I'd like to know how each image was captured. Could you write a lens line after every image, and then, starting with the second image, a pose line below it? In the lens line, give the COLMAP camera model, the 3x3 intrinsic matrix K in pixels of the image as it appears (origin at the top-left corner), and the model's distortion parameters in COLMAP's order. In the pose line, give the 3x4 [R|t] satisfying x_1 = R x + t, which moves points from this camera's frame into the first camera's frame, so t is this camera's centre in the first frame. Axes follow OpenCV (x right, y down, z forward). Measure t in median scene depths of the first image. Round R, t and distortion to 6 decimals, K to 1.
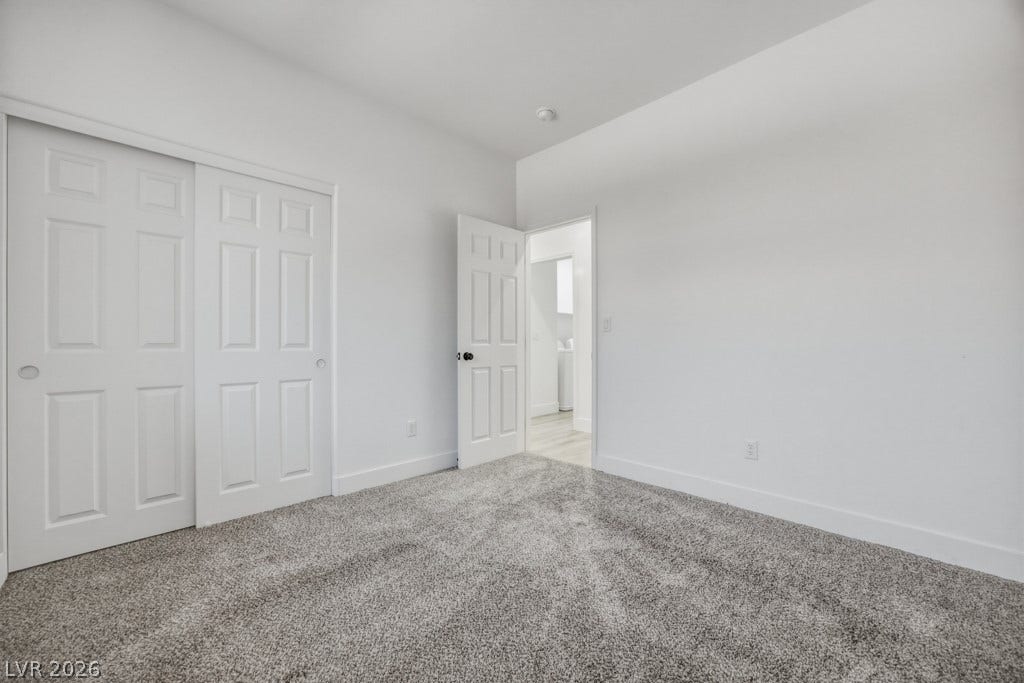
lens RADIAL K [[413.1, 0, 510.8], [0, 413.1, 337.2], [0, 0, 1]] dist [0.031994, 0.000020]
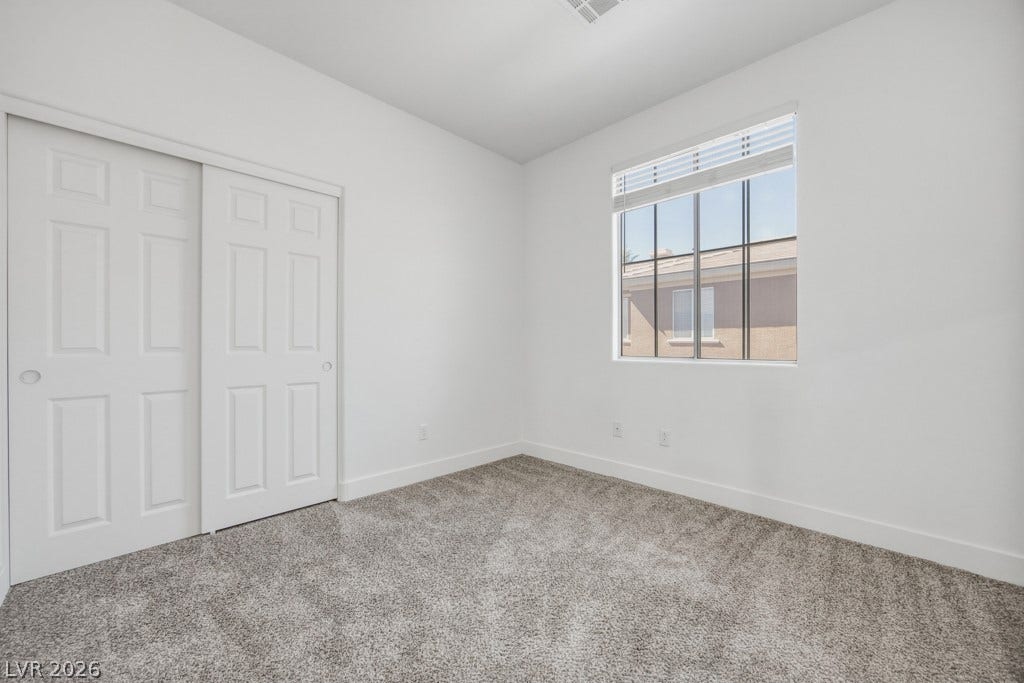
lens RADIAL K [[455.8, 0, 512.0], [0, 455.8, 341.5], [0, 0, 1]] dist [-0.028298, 0.009726]
pose [[0.993516, 0.000350, 0.113693, -0.152785], [-0.000457, 0.999999, 0.000911, 0.000080], [-0.113692, -0.000957, 0.993516, -0.126997]]
